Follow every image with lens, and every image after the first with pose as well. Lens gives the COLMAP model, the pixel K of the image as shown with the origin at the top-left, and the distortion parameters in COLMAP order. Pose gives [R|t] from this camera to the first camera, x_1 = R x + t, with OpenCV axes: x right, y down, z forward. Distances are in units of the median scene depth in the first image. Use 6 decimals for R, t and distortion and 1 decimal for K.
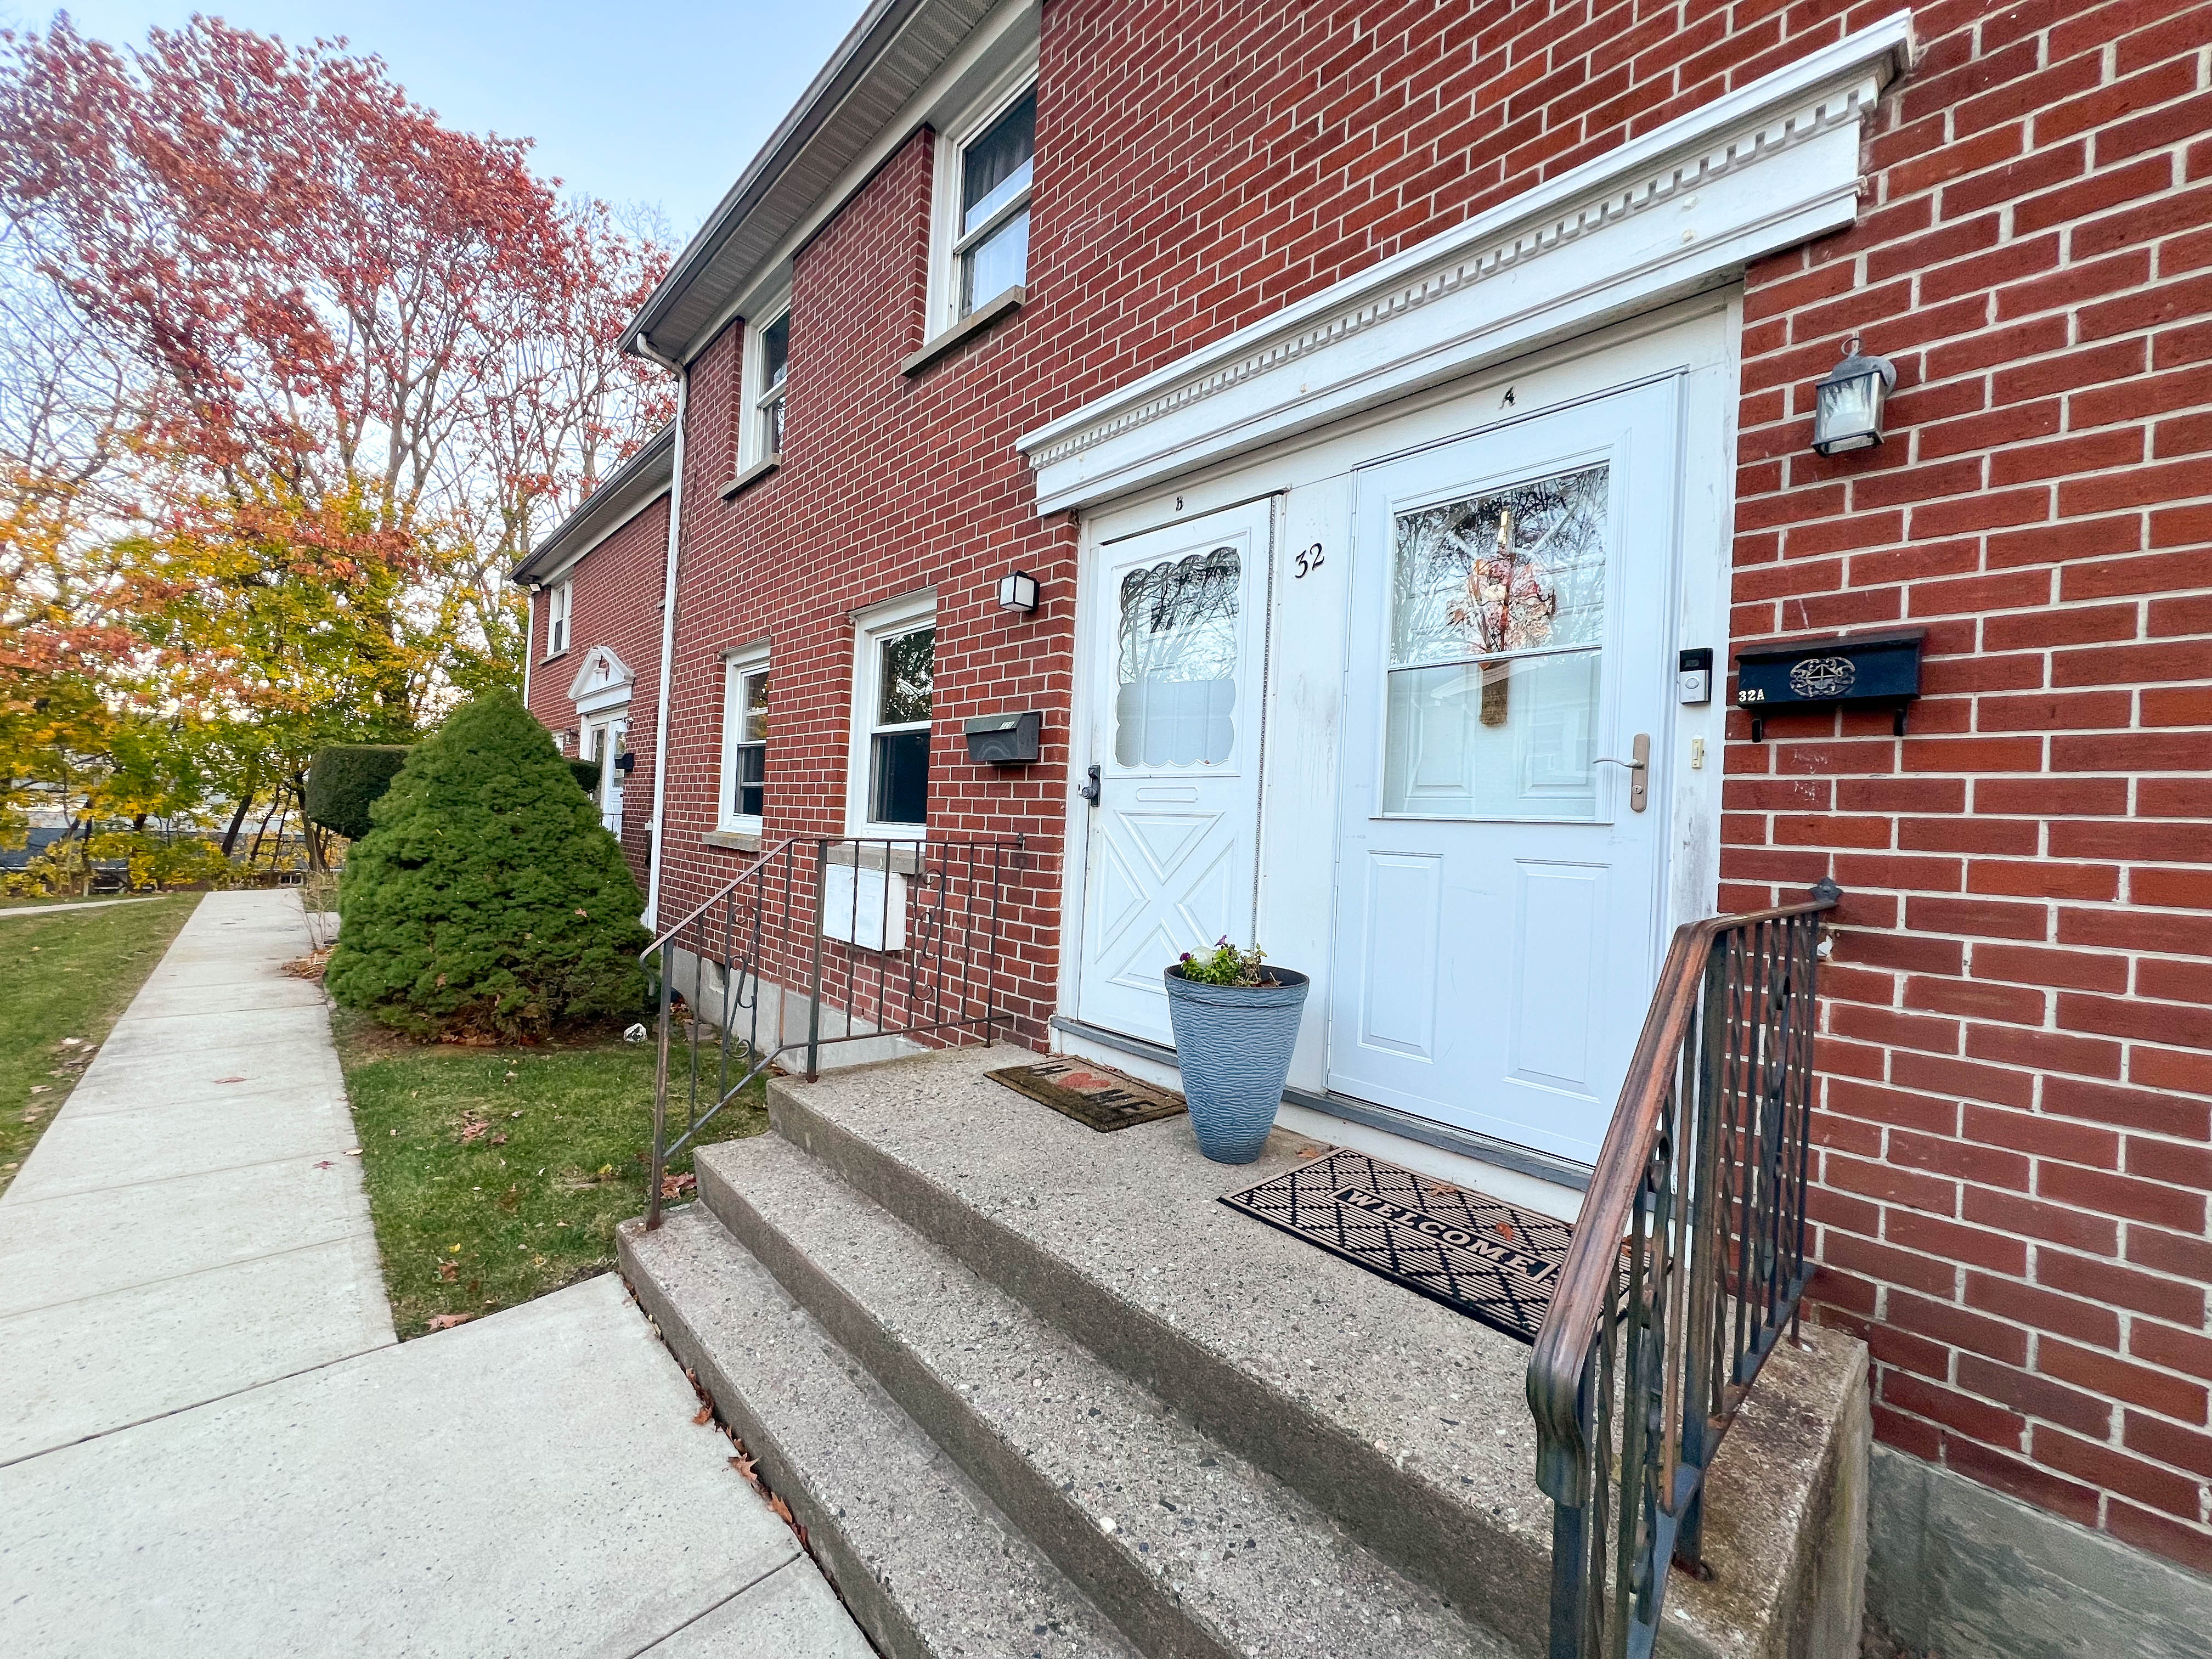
lens RADIAL K [[880.6, 0, 1100.9], [0, 880.6, 824.1], [0, 0, 1]] dist [-0.000014, -0.000654]
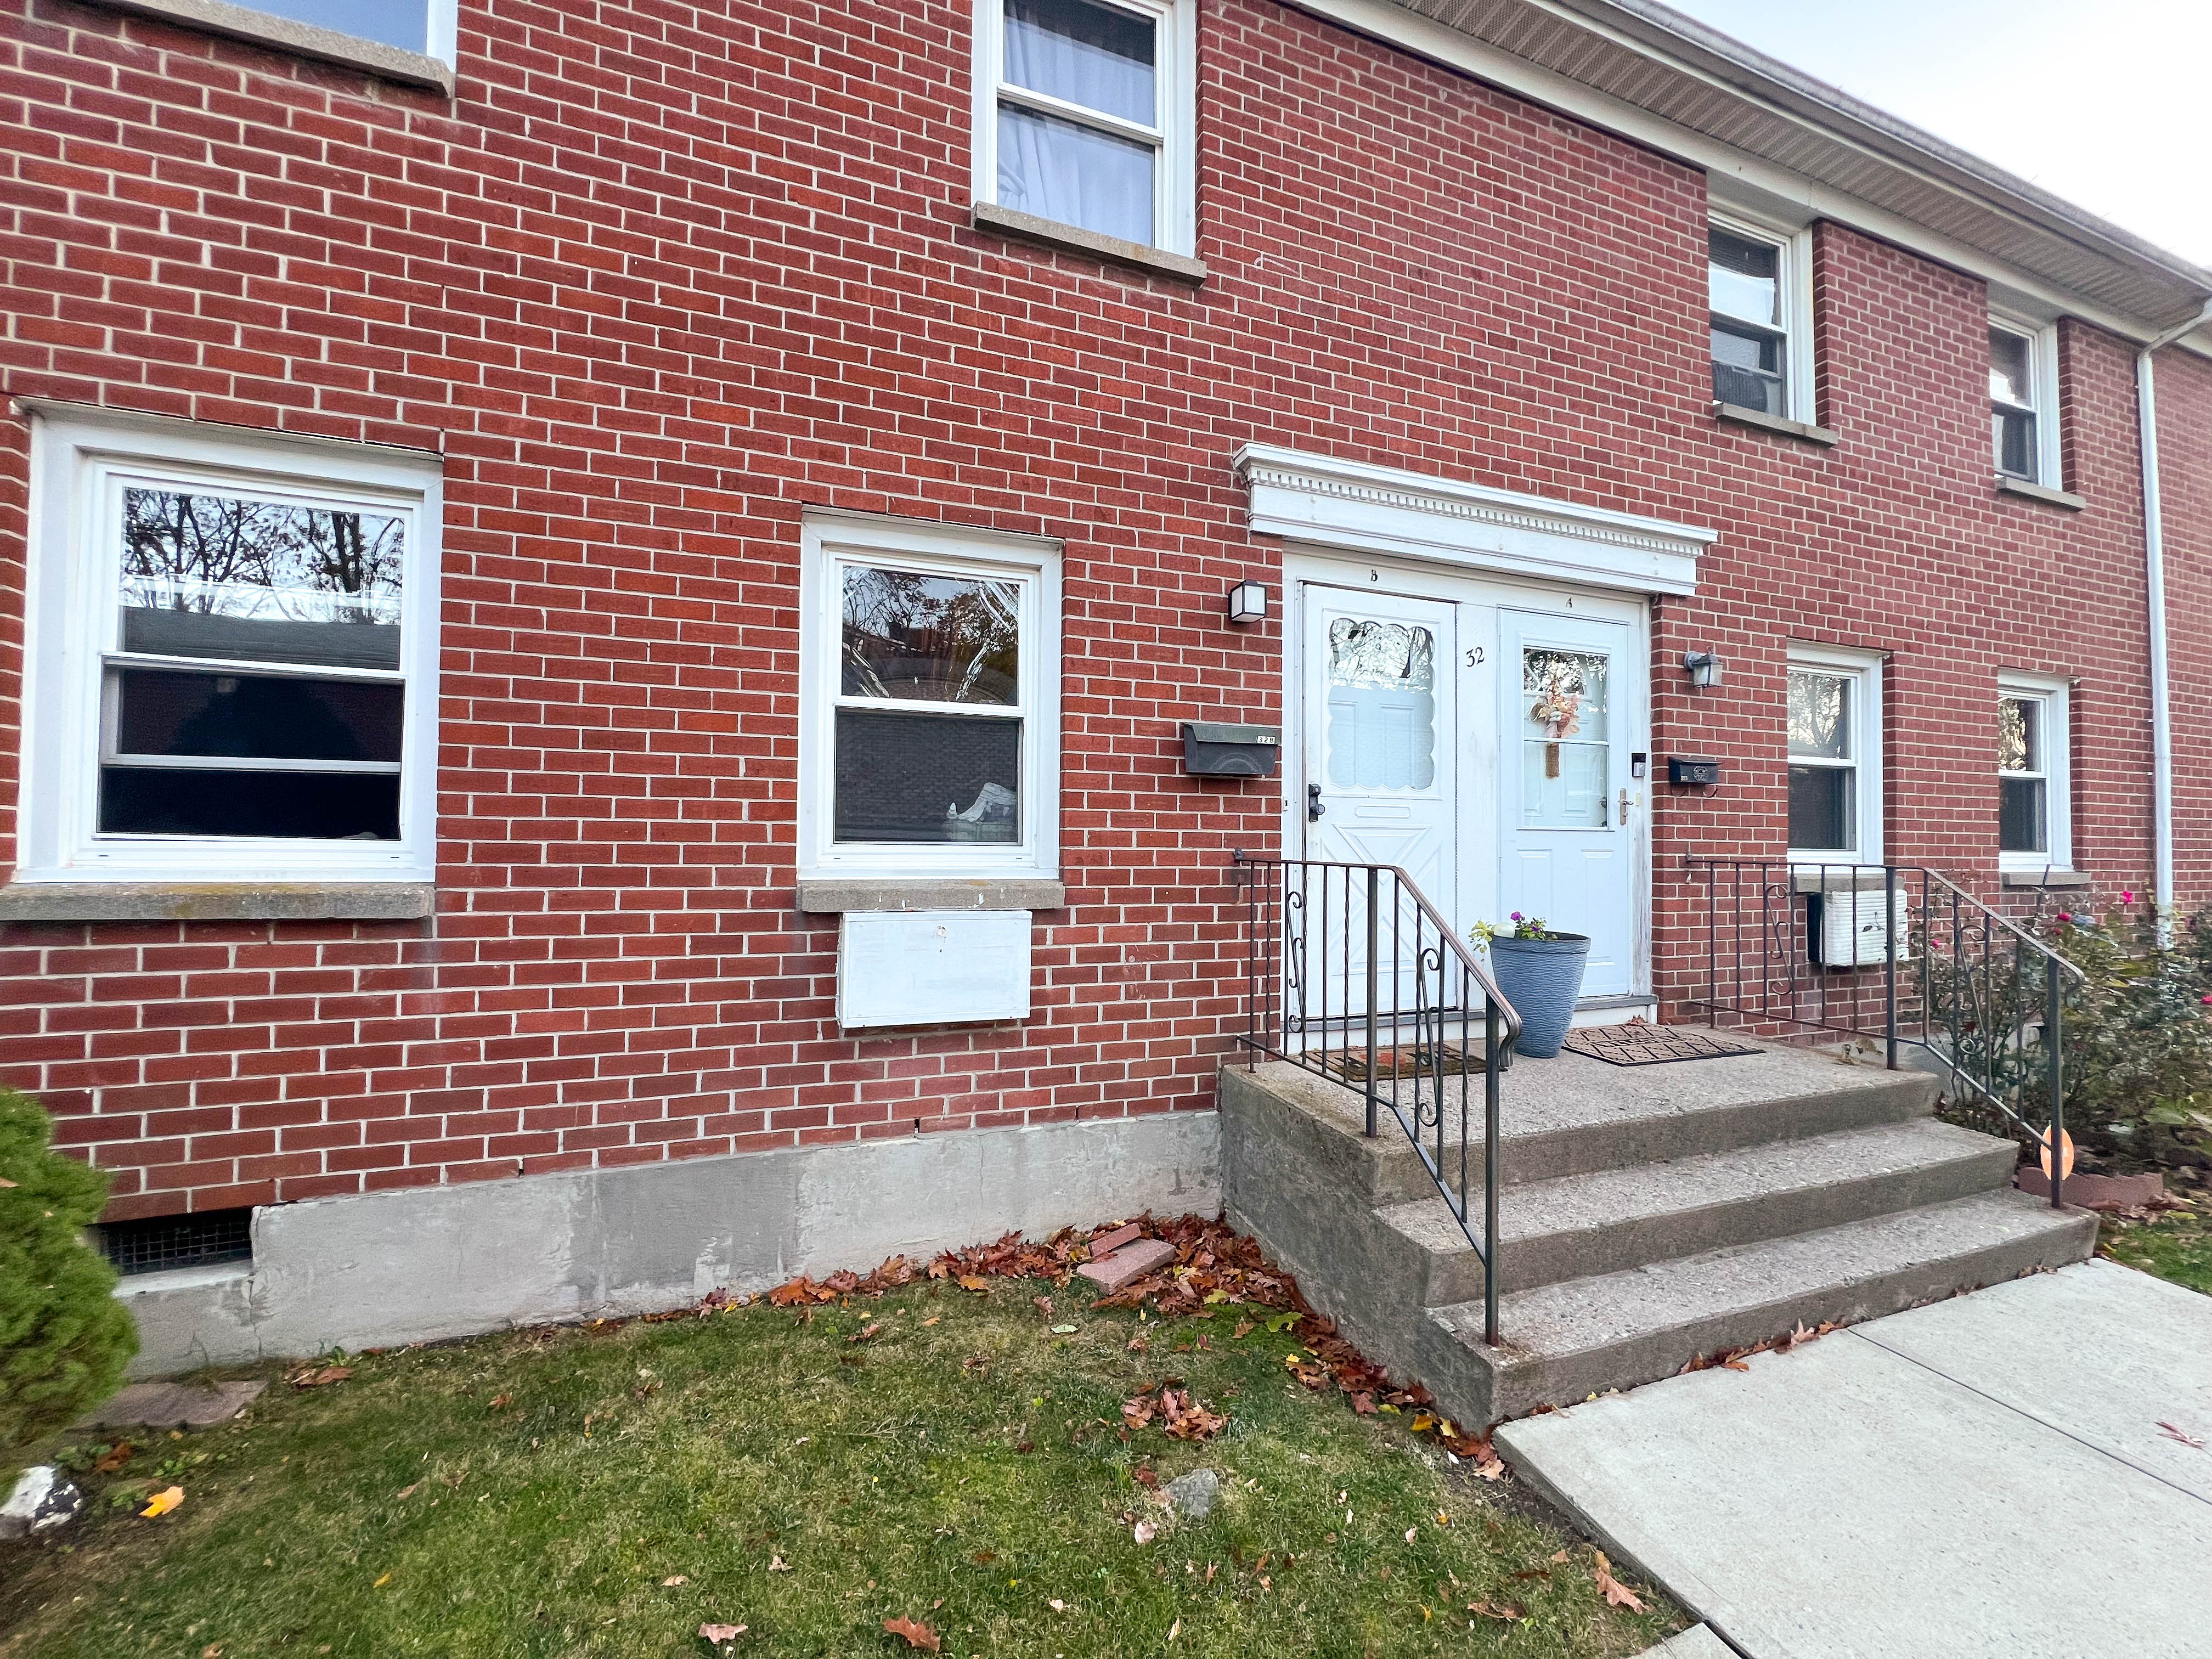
lens RADIAL K [[880.6, 0, 1100.9], [0, 880.6, 824.1], [0, 0, 1]] dist [-0.000014, -0.000654]
pose [[0.379624, -0.023129, 0.924852, -1.196839], [0.004187, 0.999720, 0.023283, -0.045890], [-0.925131, -0.004966, 0.379614, 0.876624]]
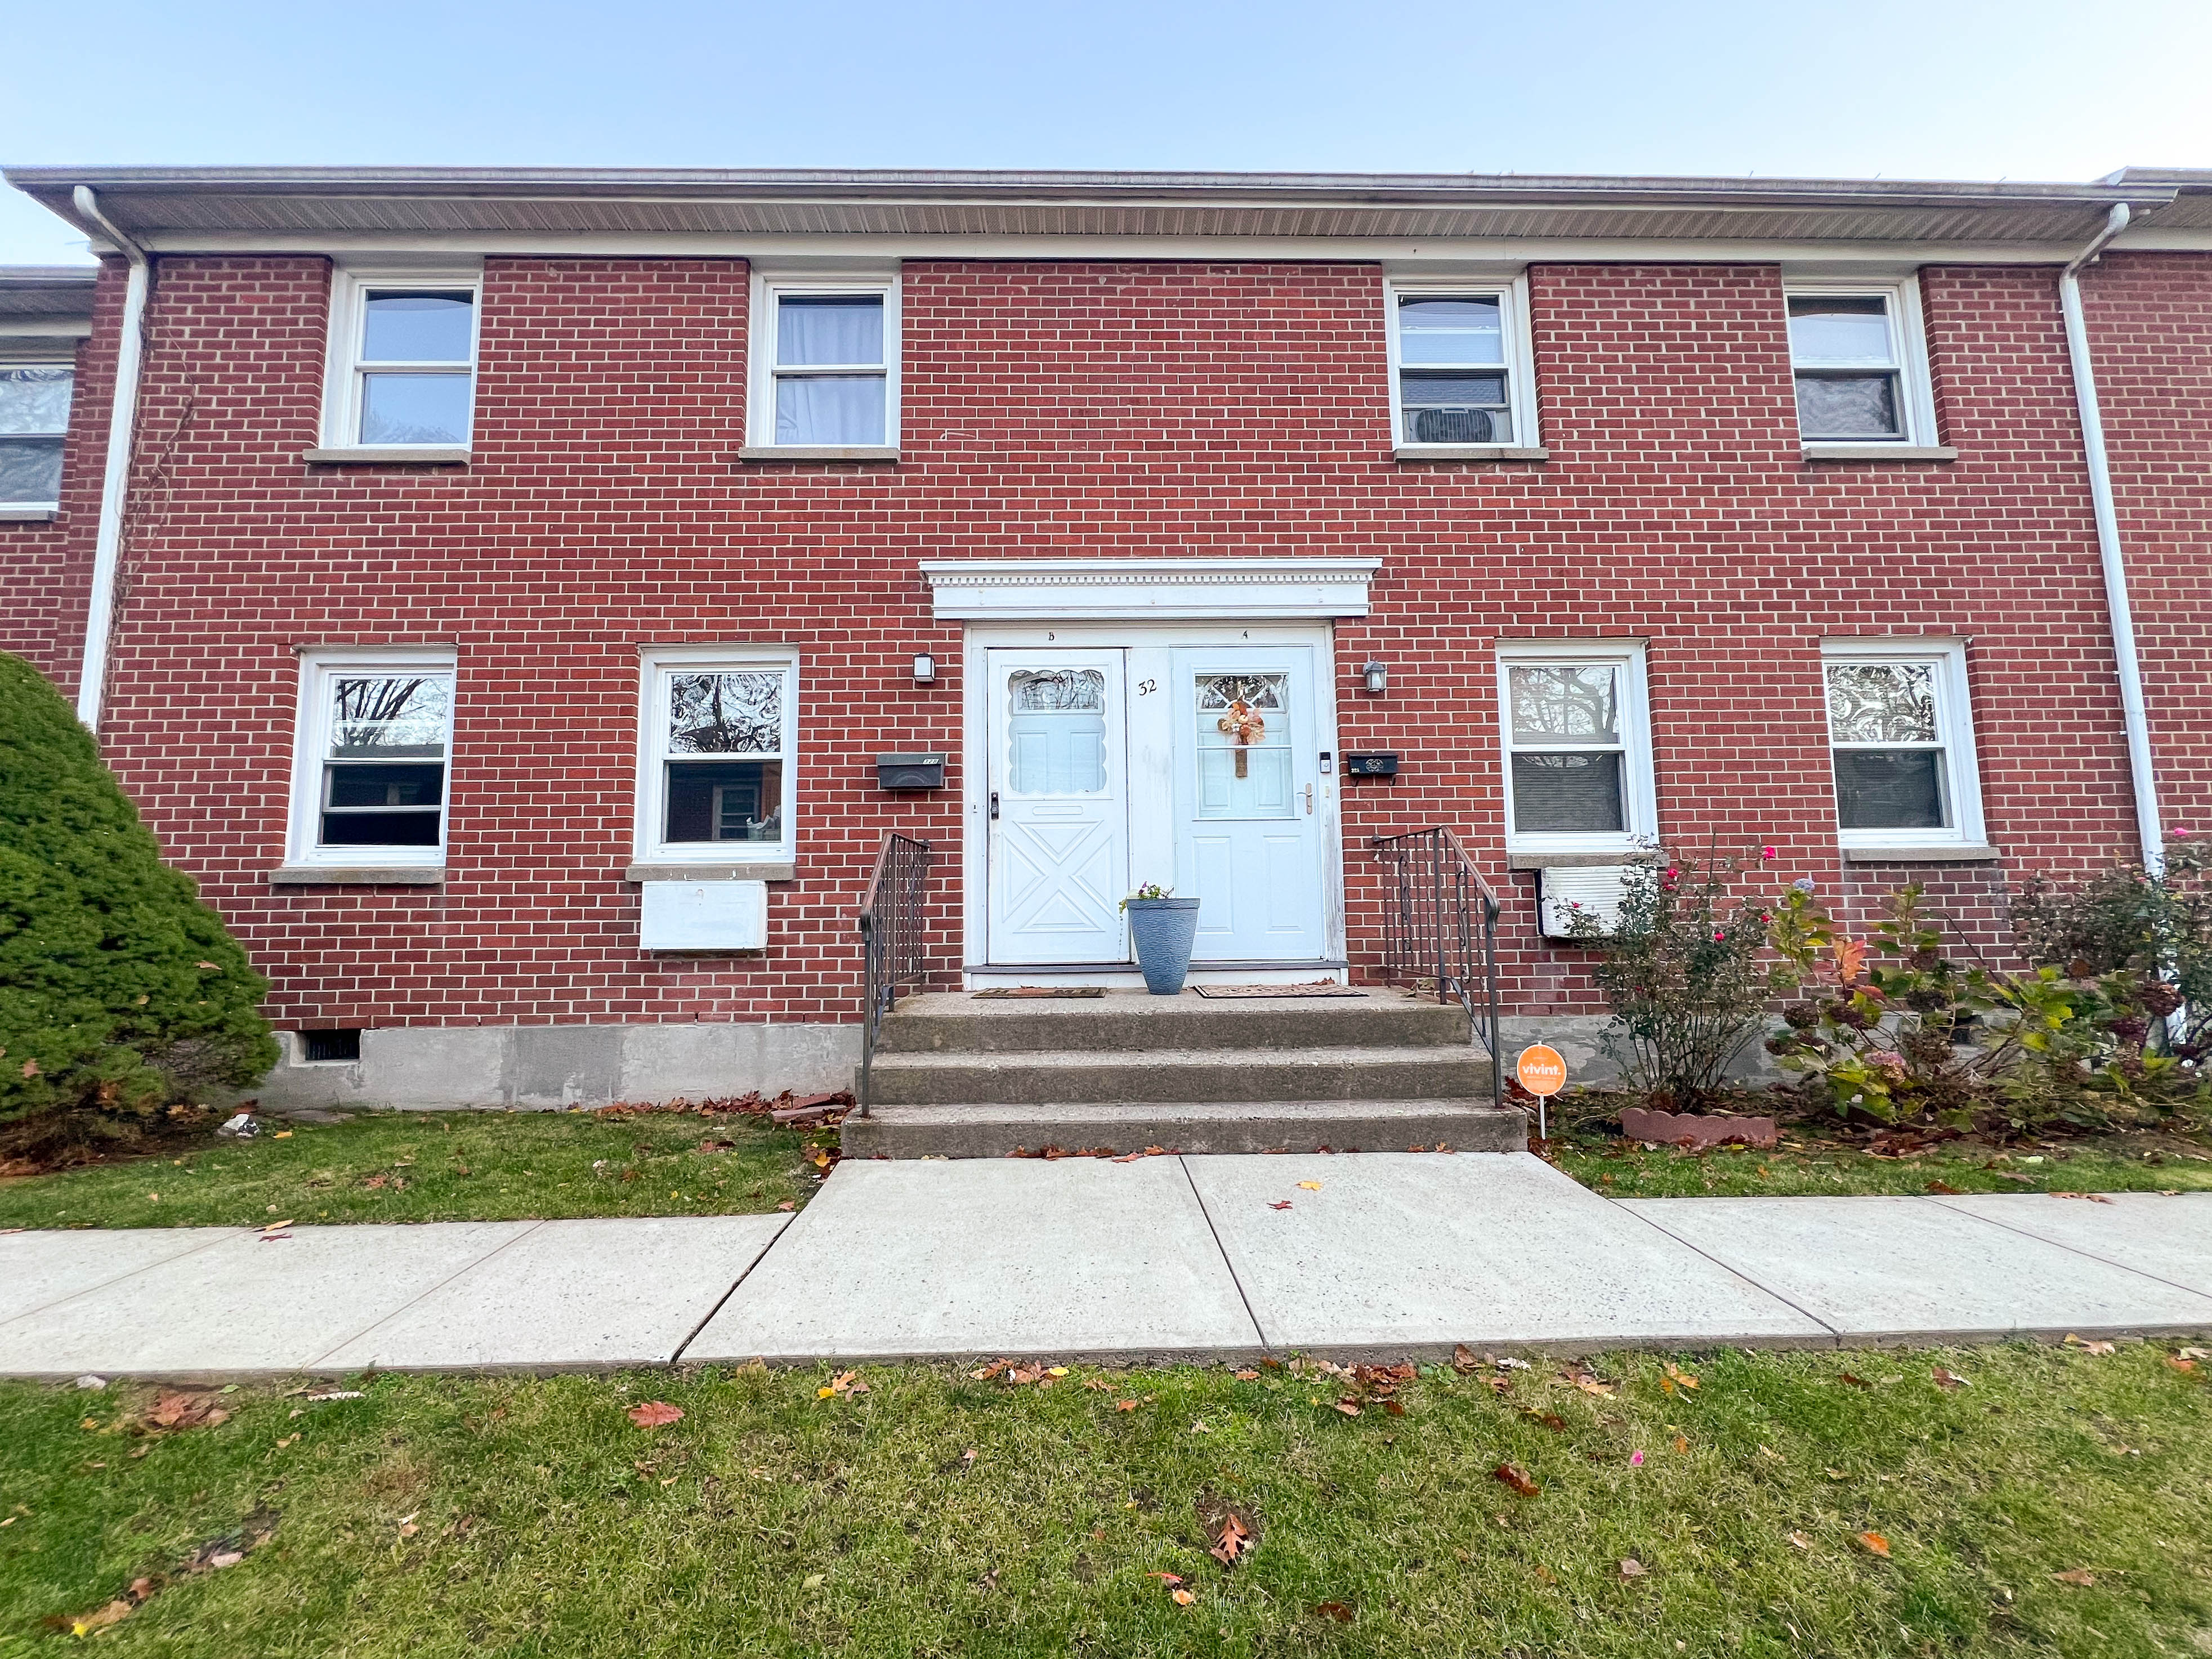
lens RADIAL K [[898.9, 0, 1095.3], [0, 898.9, 823.6], [0, 0, 1]] dist [-0.000676, -0.000302]
pose [[0.661758, 0.021671, 0.749404, -1.108051], [0.040556, 0.997084, -0.064646, 0.099842], [-0.748620, 0.073173, 0.658949, -0.150729]]
